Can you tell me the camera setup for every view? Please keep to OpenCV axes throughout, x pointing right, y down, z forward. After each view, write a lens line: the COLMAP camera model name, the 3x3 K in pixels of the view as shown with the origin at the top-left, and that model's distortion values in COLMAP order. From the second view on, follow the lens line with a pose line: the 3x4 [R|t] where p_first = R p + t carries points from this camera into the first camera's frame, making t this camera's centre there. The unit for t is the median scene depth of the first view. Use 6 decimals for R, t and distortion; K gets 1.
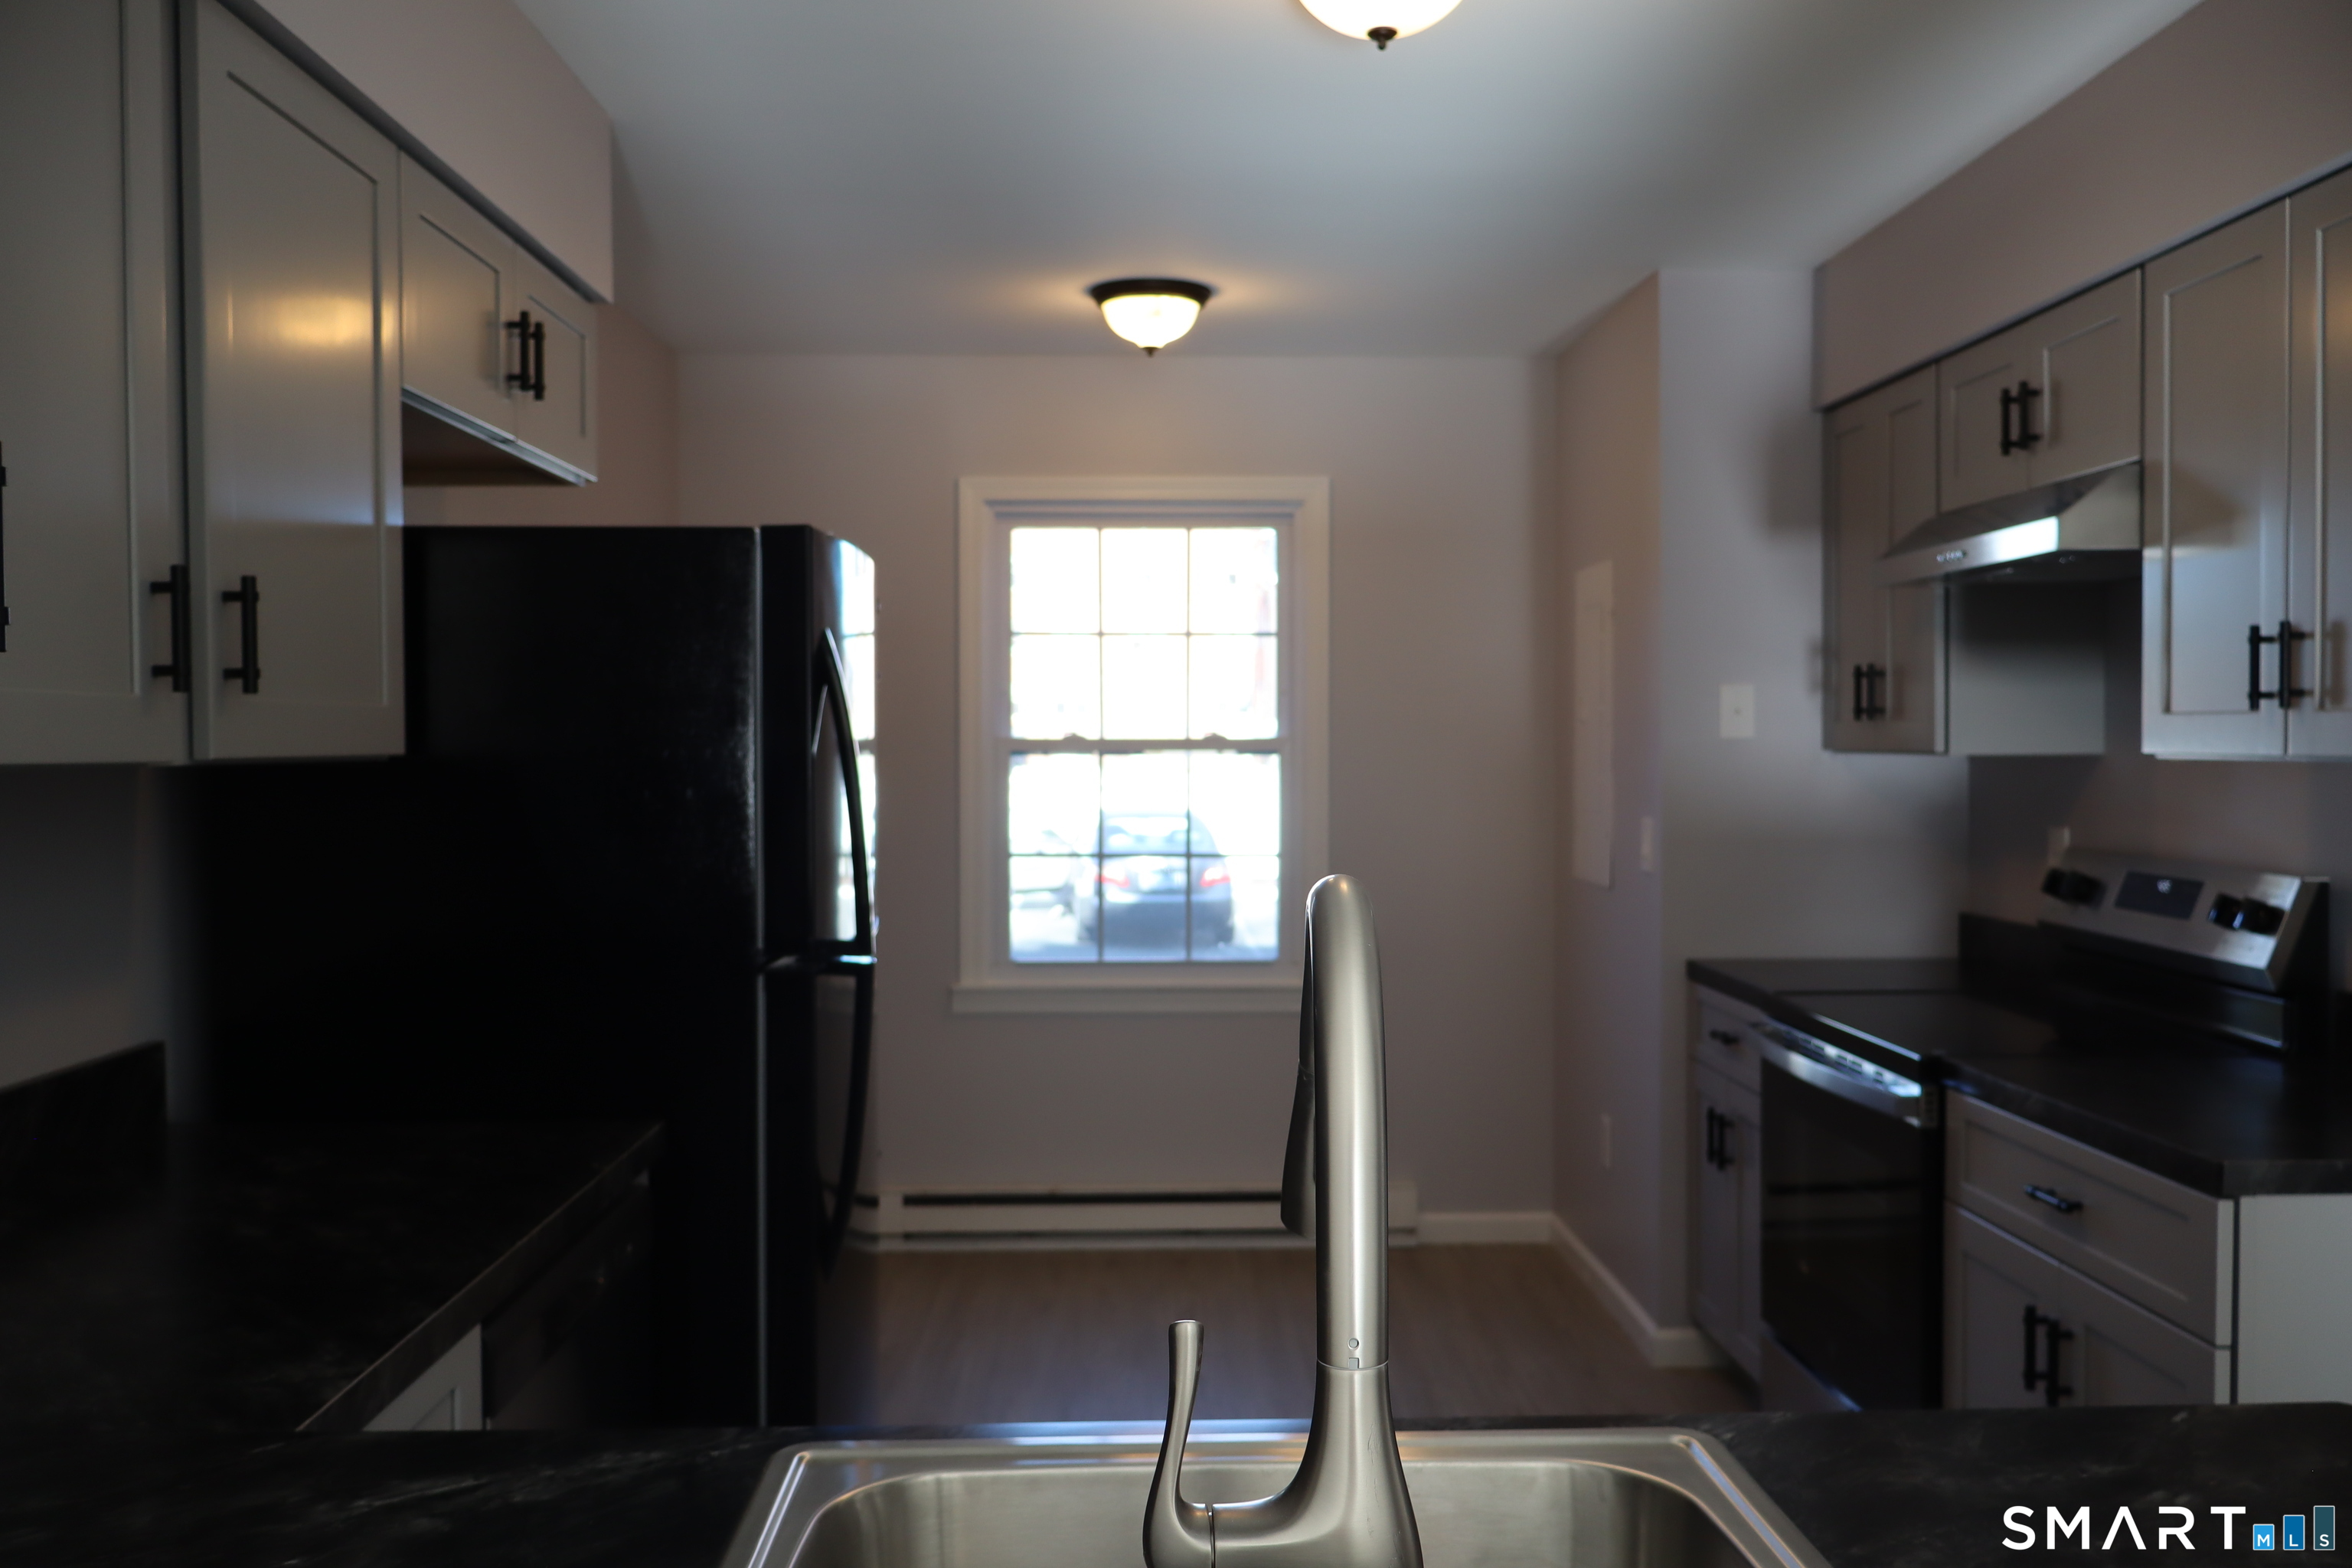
lens RADIAL K [[1932.7, 0, 1172.8], [0, 1932.7, 772.1], [0, 0, 1]] dist [-0.048207, 0.004856]
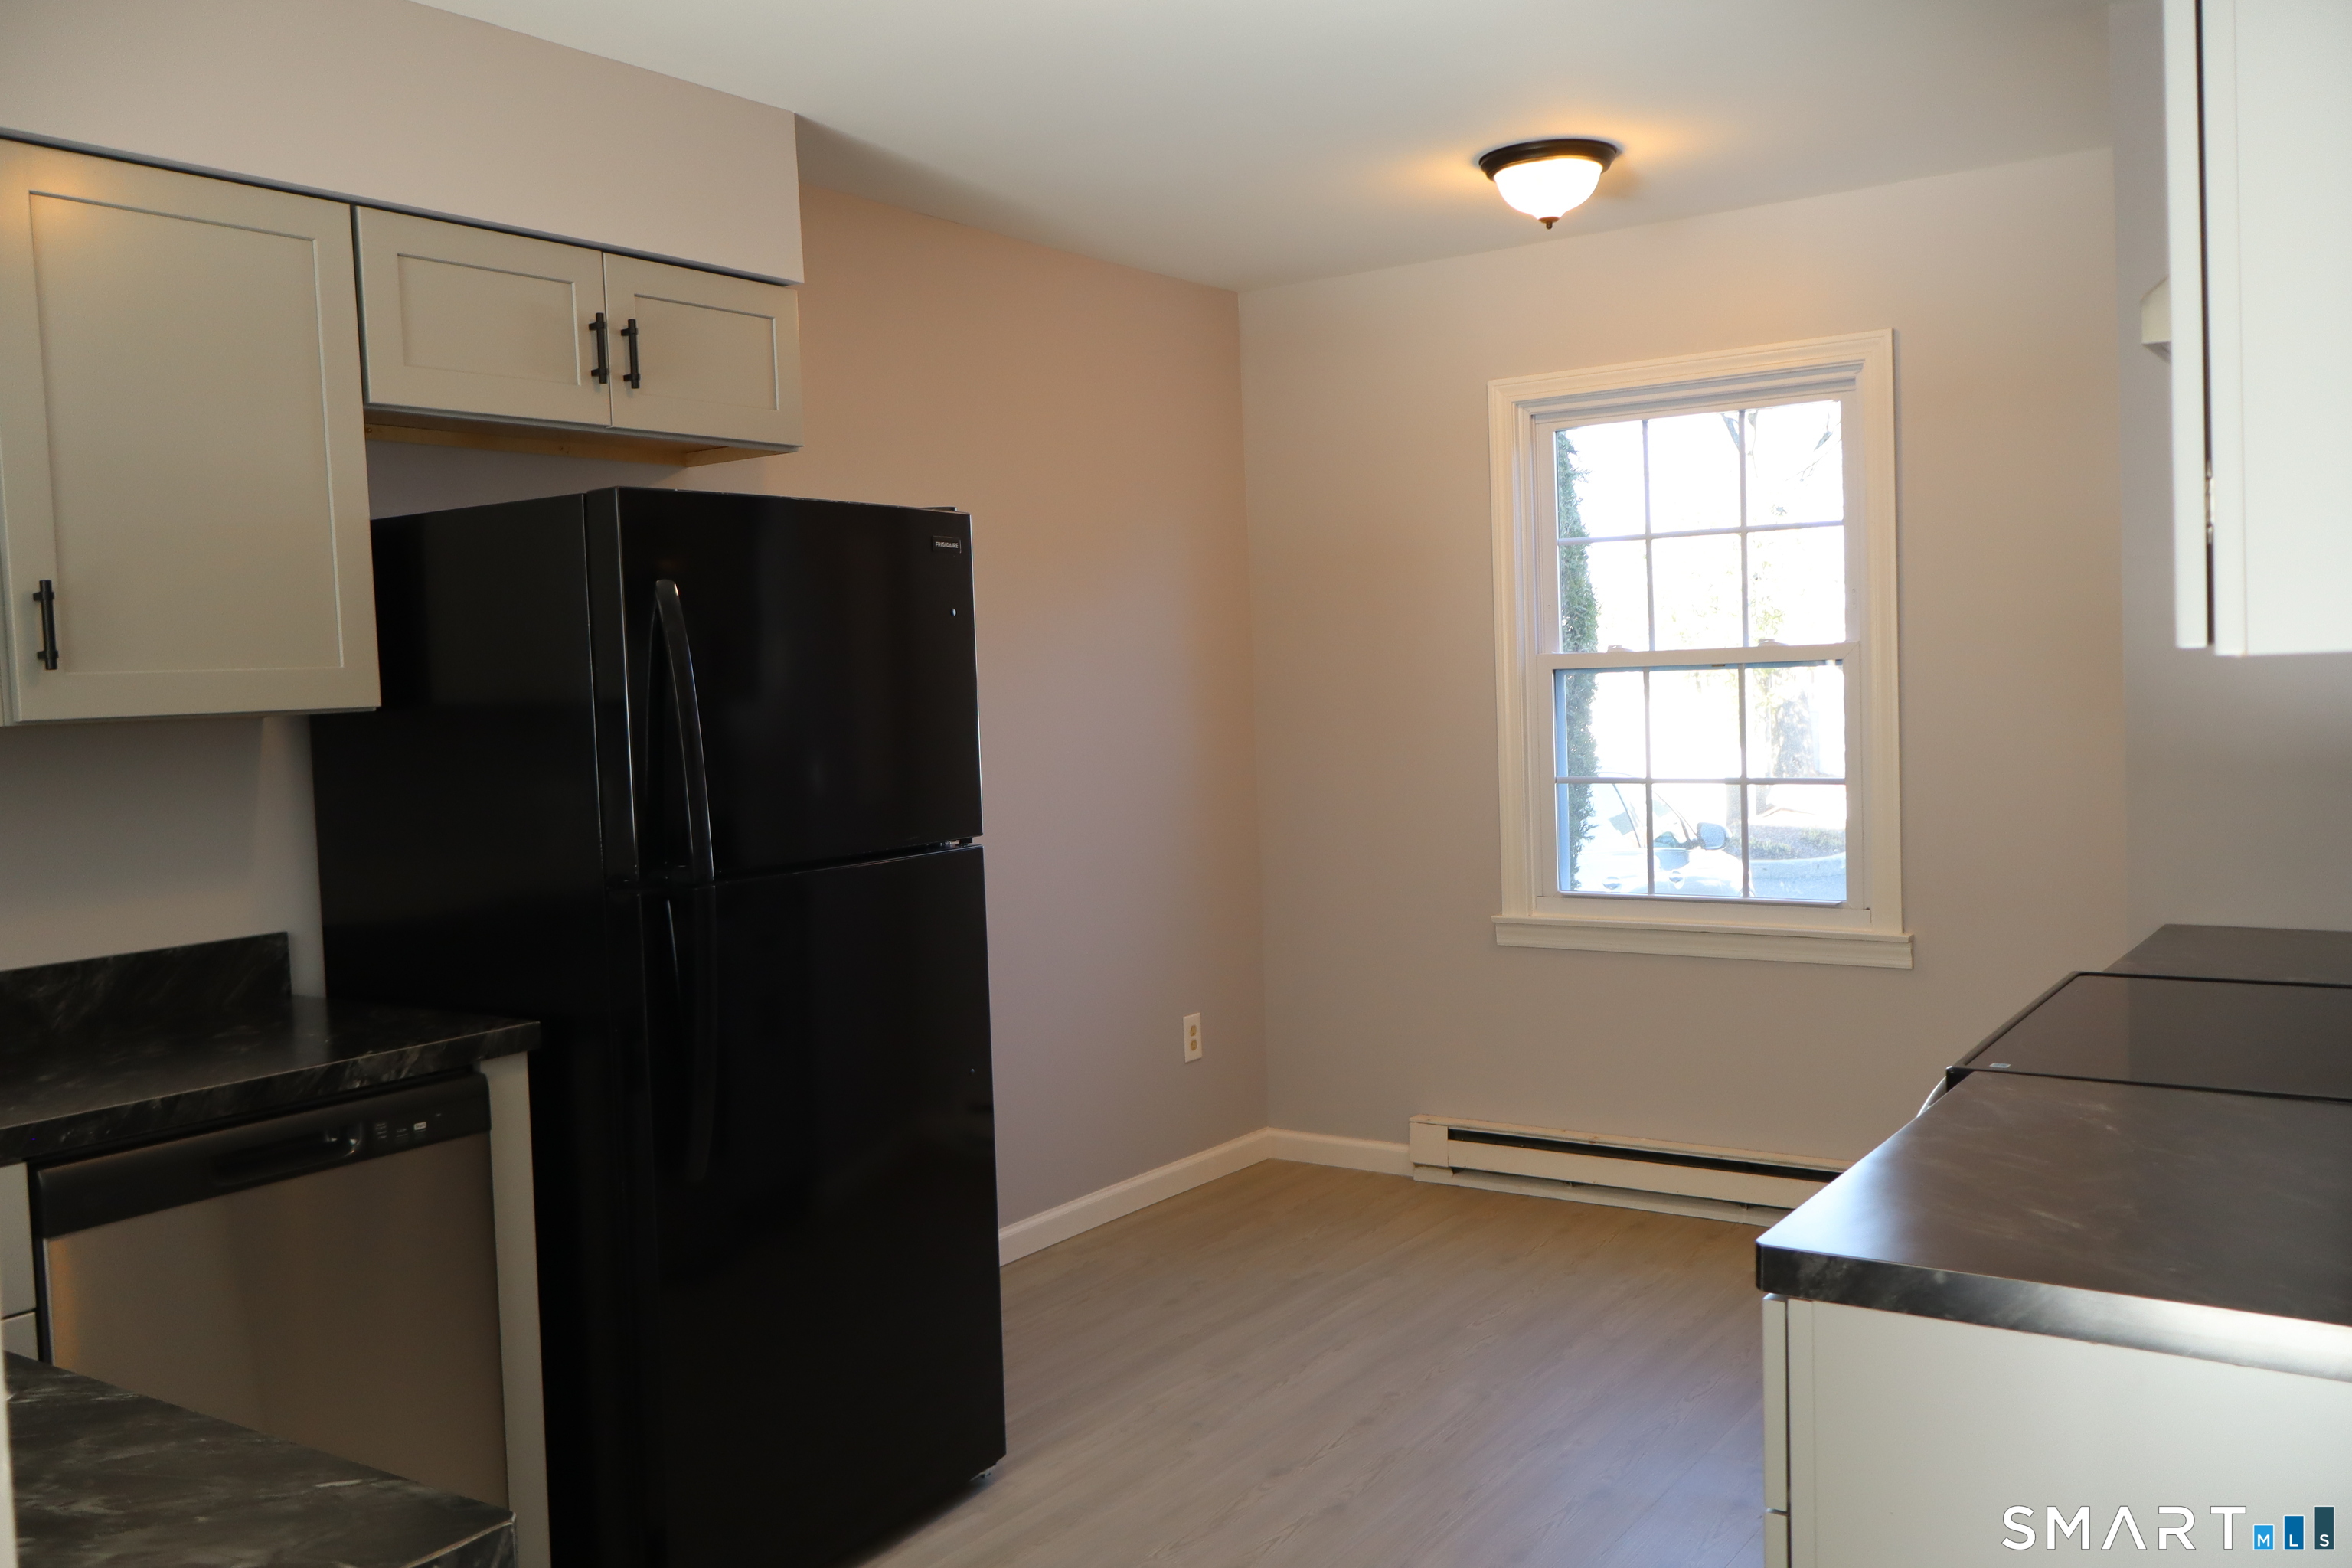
lens RADIAL K [[1932.7, 0, 1175.7], [0, 1932.7, 797.2], [0, 0, 1]] dist [-0.048207, 0.004856]
pose [[0.805580, 0.001939, -0.592484, 0.329591], [0.029690, 0.998606, 0.043637, 0.004588], [0.591743, -0.052743, 0.804400, 0.140192]]
